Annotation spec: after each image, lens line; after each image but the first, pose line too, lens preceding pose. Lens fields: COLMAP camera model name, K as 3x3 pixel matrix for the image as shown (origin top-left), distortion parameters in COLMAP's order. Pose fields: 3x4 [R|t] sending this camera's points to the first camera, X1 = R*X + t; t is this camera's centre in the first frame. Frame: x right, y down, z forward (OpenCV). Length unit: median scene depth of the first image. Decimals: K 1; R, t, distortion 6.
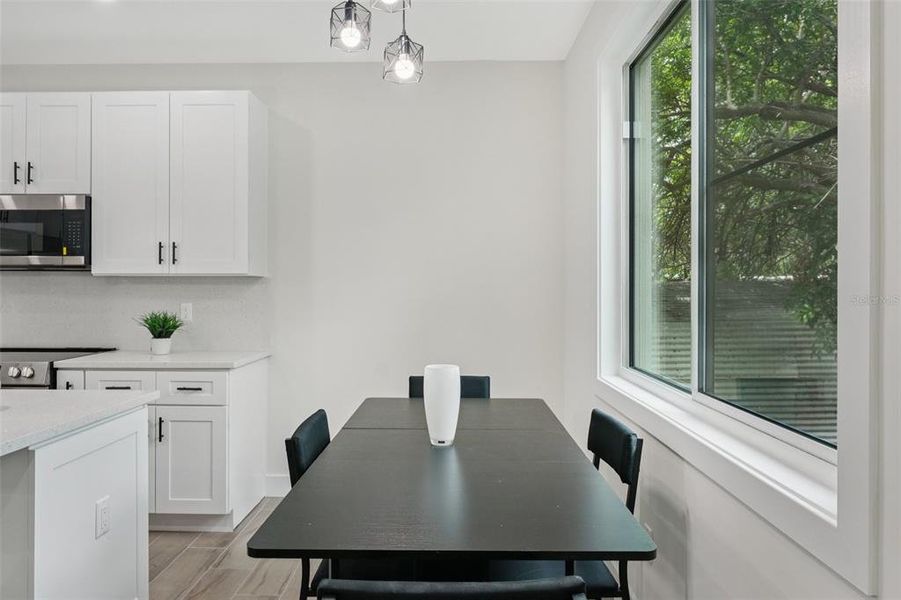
lens RADIAL K [[595.1, 0, 429.9], [0, 595.1, 288.7], [0, 0, 1]] dist [0.022129, -0.003988]
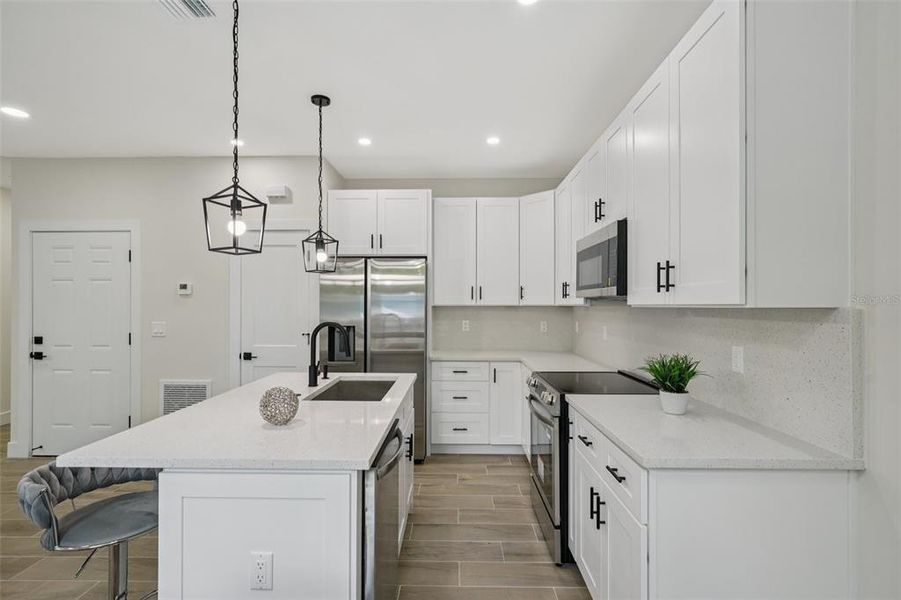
lens RADIAL K [[440.9, 0, 451.0], [0, 440.9, 303.6], [0, 0, 1]] dist [0.000292, 0.001924]
pose [[0.004391, -0.006158, -0.999971, 0.105399], [0.000227, 0.999981, -0.006157, -0.024726], [0.999990, -0.000200, 0.004392, 0.804796]]
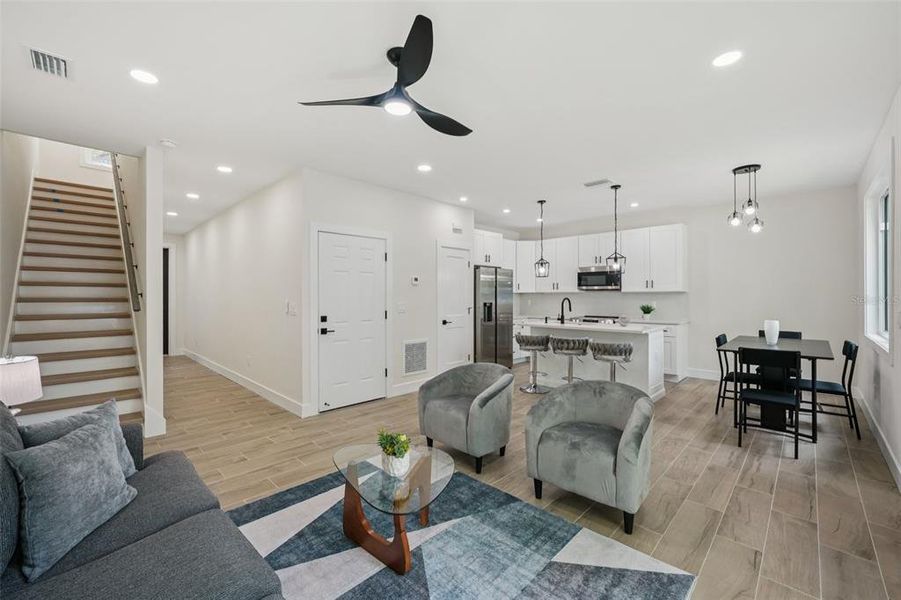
lens RADIAL K [[373.1, 0, 447.6], [0, 373.1, 296.2], [0, 0, 1]] dist [-0.011431, 0.000850]
pose [[0.737218, -0.004290, -0.675641, 0.051452], [0.004702, 0.999988, -0.001219, -0.004438], [0.675638, -0.002278, 0.737230, -1.035078]]
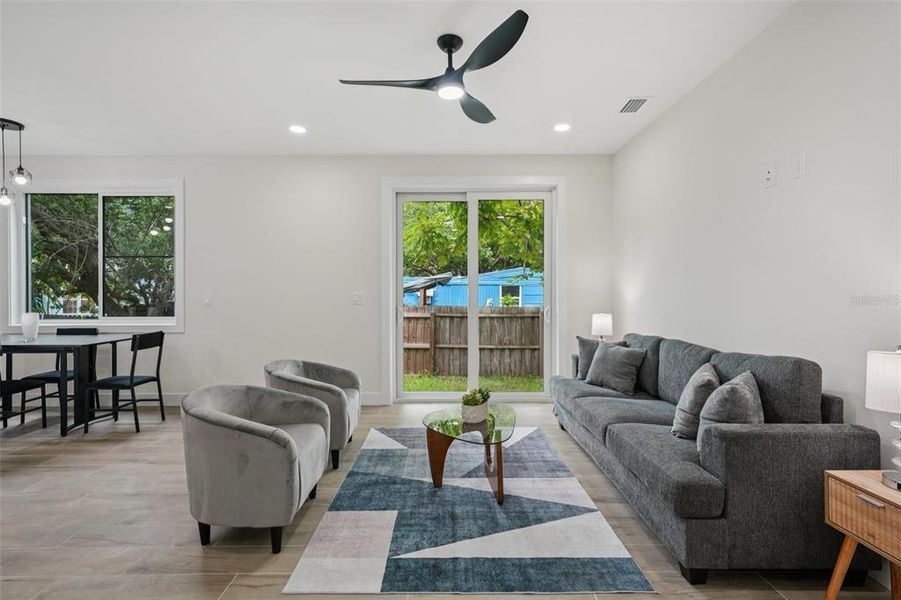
lens RADIAL K [[426.0, 0, 444.6], [0, 426.0, 296.0], [0, 0, 1]] dist [0.002700, -0.000821]
pose [[-0.030540, -0.009798, 0.999486, -1.267593], [0.001218, 0.999951, 0.009840, 0.021530], [-0.999533, 0.001517, -0.030526, -0.559046]]
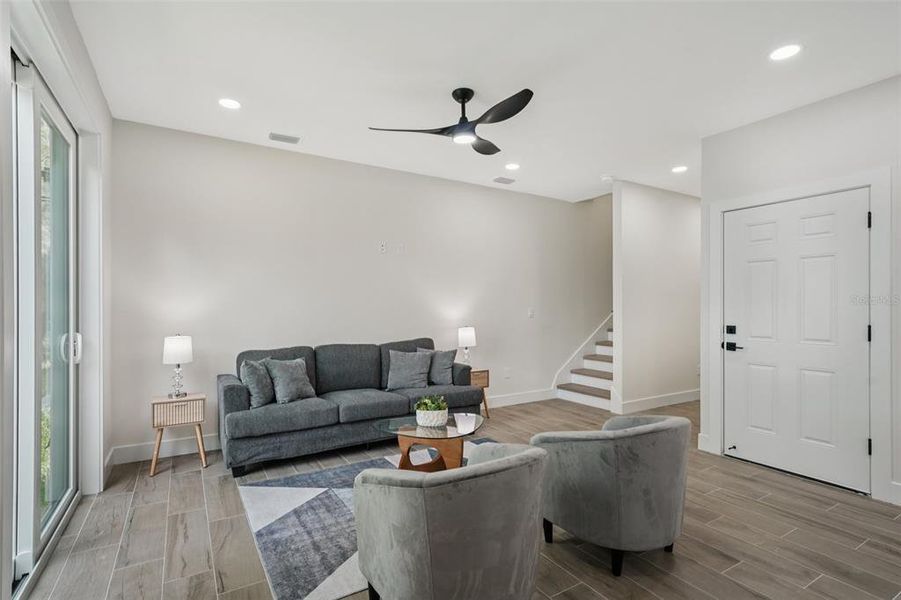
lens RADIAL K [[440.9, 0, 449.8], [0, 440.9, 305.3], [0, 0, 1]] dist [0.000292, 0.001924]
pose [[-0.835616, -0.007335, -0.549265, 0.082808], [-0.003733, 0.999964, -0.007676, 0.019831], [0.549302, -0.004363, -0.835613, 0.192642]]
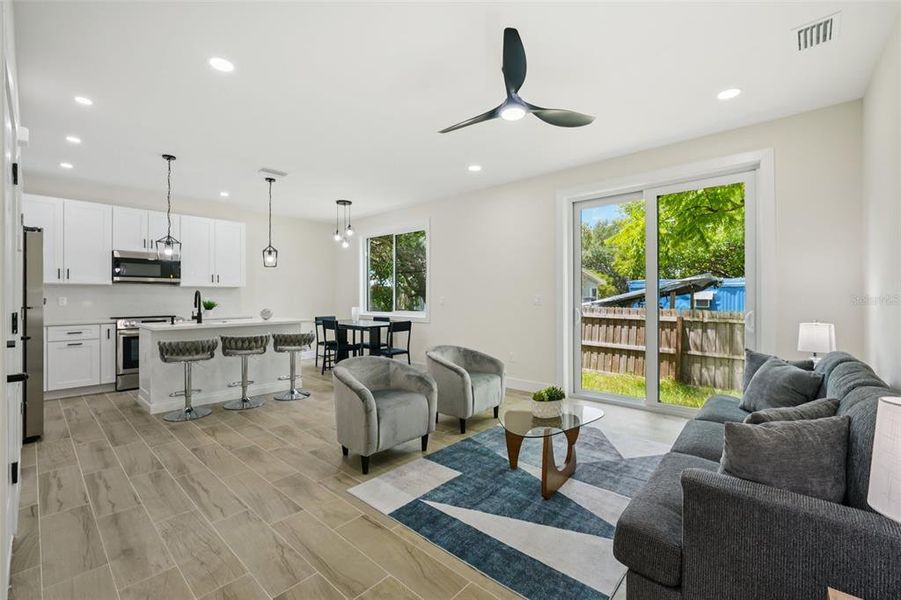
lens RADIAL K [[373.1, 0, 449.5], [0, 373.1, 297.9], [0, 0, 1]] dist [-0.011431, 0.000850]
pose [[0.640405, -0.006146, 0.768013, -1.149100], [0.003350, 0.999981, 0.005209, 0.025688], [-0.768030, -0.000763, 0.640413, -0.985826]]
